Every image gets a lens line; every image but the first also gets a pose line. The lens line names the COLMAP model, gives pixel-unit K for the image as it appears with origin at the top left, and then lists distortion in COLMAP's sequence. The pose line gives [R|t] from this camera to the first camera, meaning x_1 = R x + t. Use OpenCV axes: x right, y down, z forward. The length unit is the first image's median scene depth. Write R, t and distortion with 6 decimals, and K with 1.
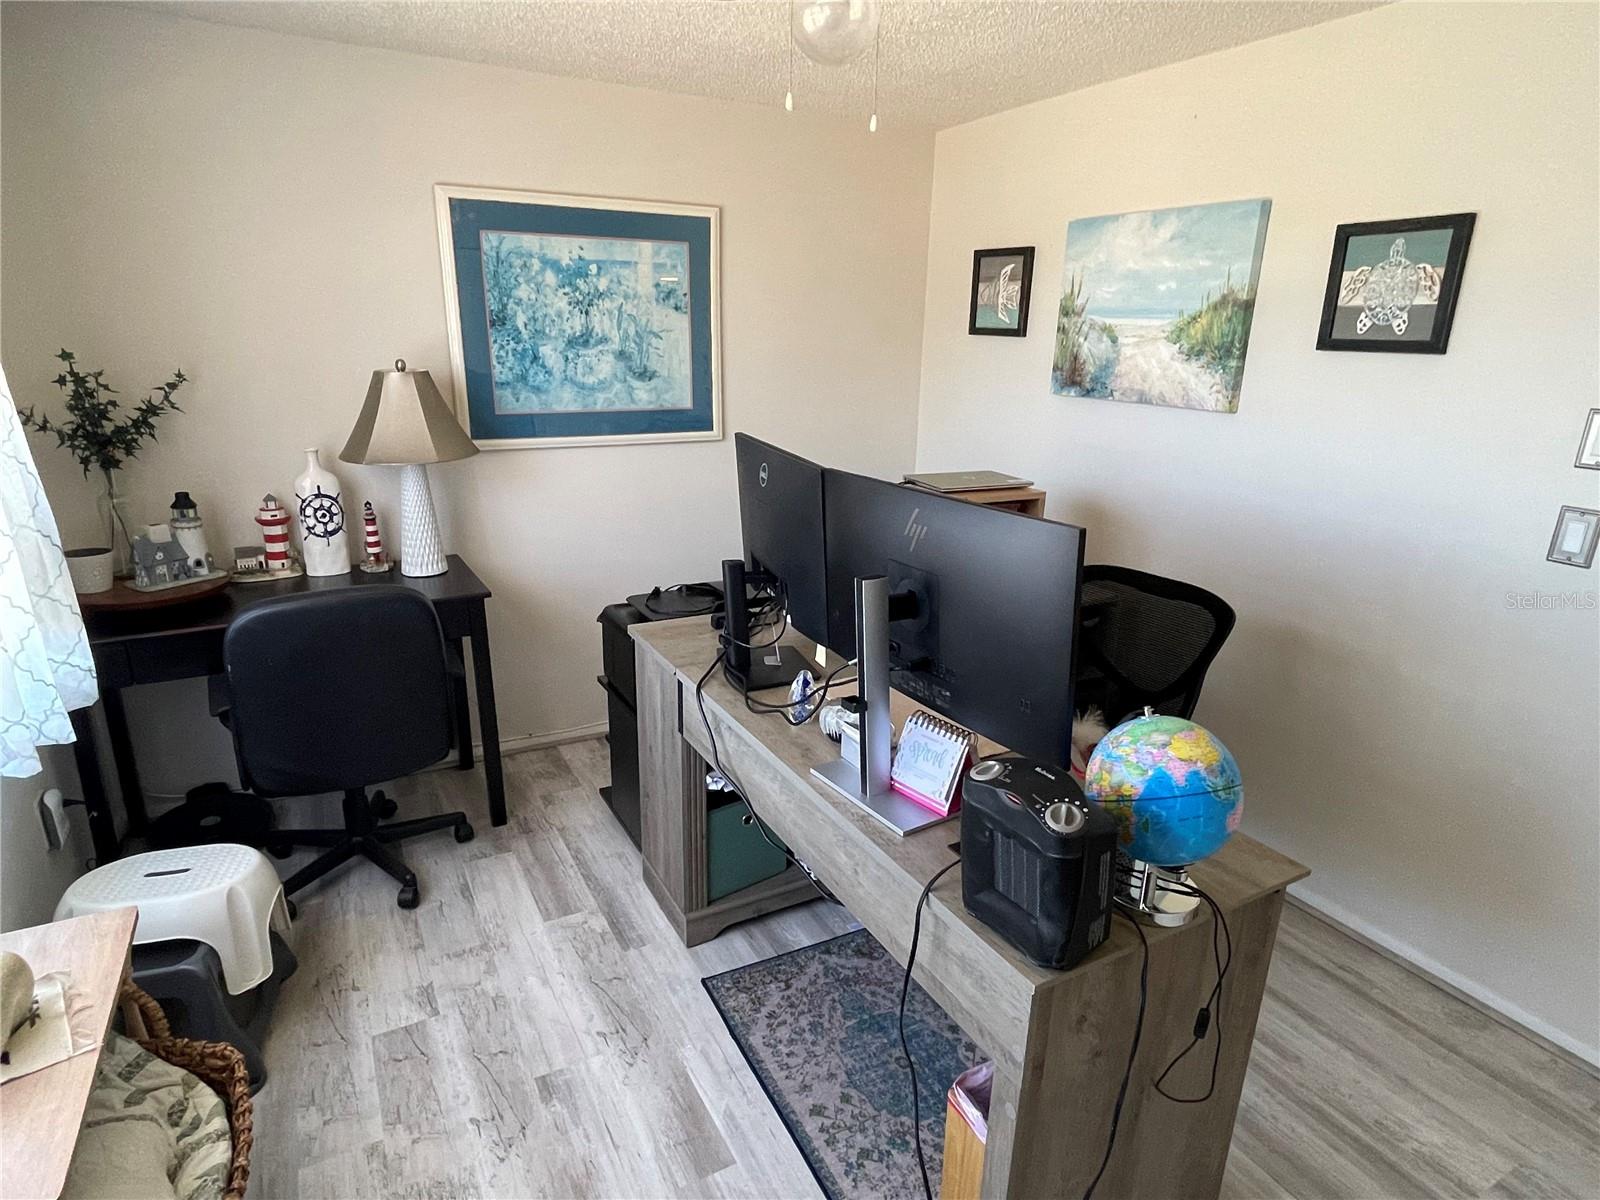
lens RADIAL K [[896.4, 0, 793.8], [0, 896.4, 615.8], [0, 0, 1]] dist [-0.004075, -0.001764]
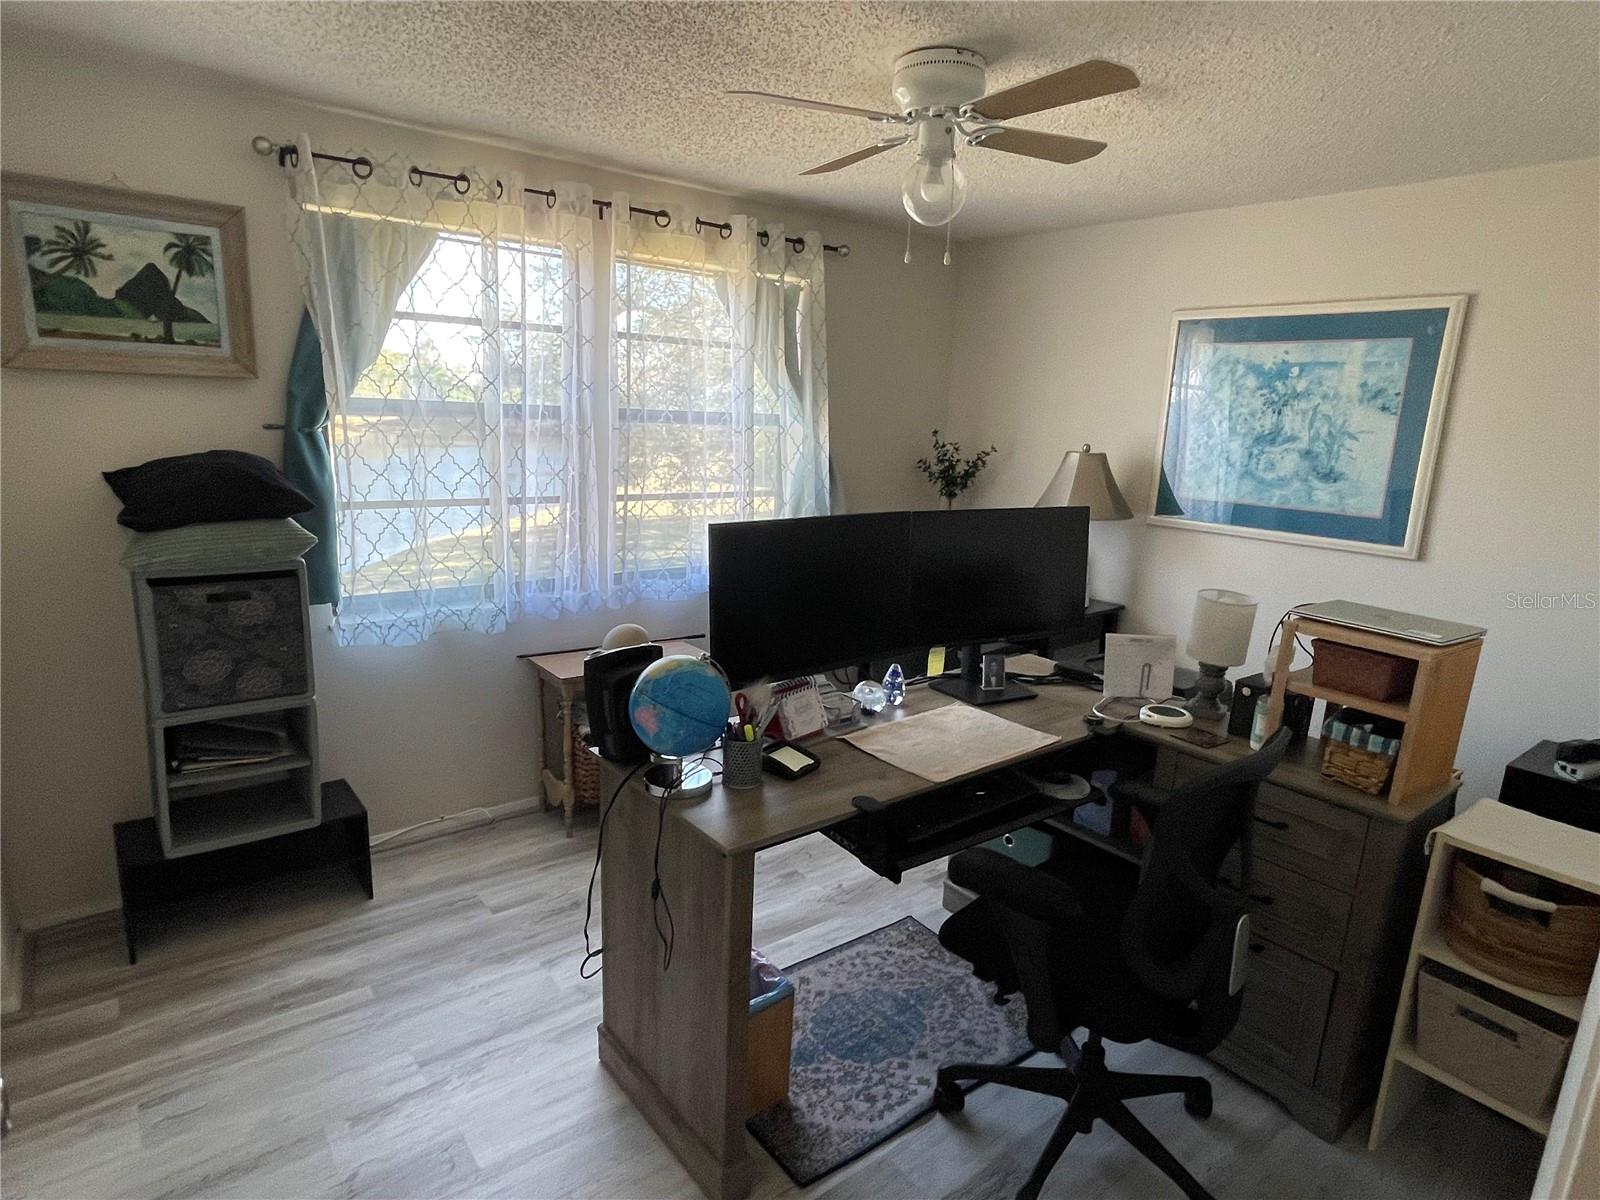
lens RADIAL K [[889.9, 0, 801.3], [0, 889.9, 609.1], [0, 0, 1]] dist [-0.004146, -0.000755]
pose [[0.175114, 0.205794, -0.962800, 0.698499], [-0.340446, 0.930242, 0.136915, -0.078398], [0.923814, 0.303806, 0.232960, 0.314985]]
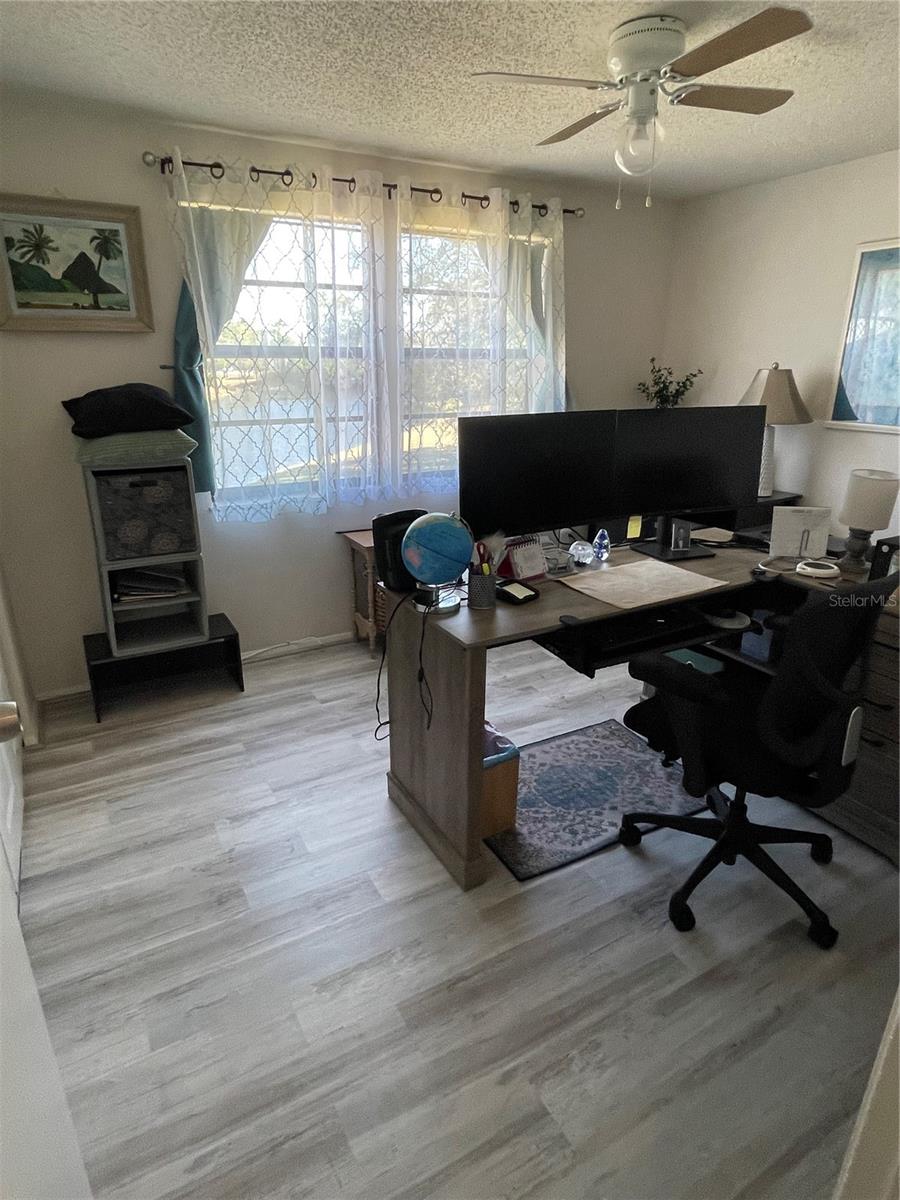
lens RADIAL K [[672.3, 0, 450.0], [0, 672.3, 600.0], [0, 0, 1]] dist [-0.004075, -0.001764]
pose [[0.017823, 0.314543, -0.949076, 0.739743], [-0.312089, 0.903550, 0.293594, -0.055146], [0.949886, 0.290963, 0.114269, 0.351601]]
